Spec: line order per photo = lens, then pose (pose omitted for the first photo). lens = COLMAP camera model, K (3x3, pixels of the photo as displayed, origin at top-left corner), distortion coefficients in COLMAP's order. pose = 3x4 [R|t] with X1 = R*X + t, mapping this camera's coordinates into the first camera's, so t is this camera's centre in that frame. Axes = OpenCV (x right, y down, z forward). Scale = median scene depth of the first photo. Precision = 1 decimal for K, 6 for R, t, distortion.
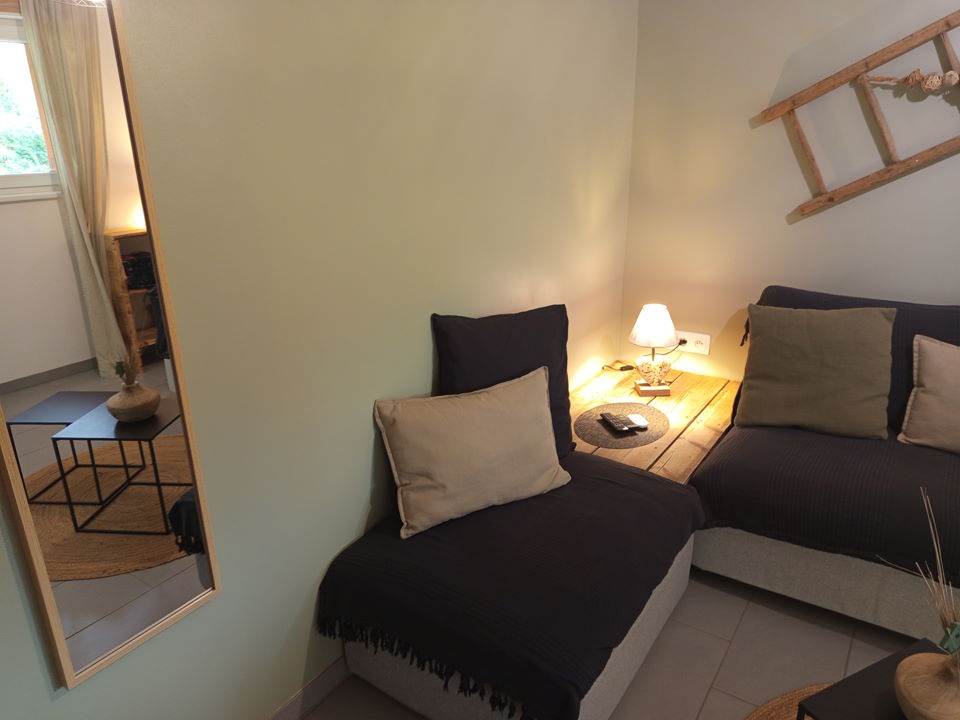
lens RADIAL K [[678.2, 0, 480.0], [0, 678.2, 360.0], [0, 0, 1]] dist [-0.009916, -0.006138]
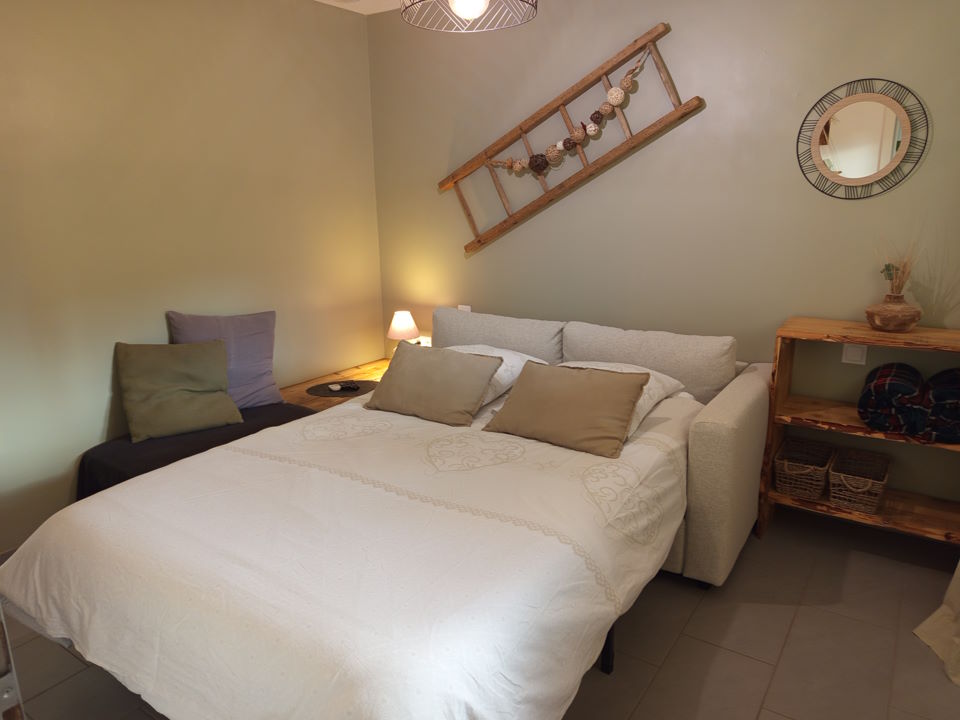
lens RADIAL K [[659.2, 0, 480.0], [0, 659.2, 360.0], [0, 0, 1]] dist [0.068578, -0.109374]
pose [[0.999789, 0.009501, -0.018211, 0.596786], [-0.010865, 0.997022, -0.076351, 0.160765], [0.017431, 0.076533, 0.996915, -0.507476]]
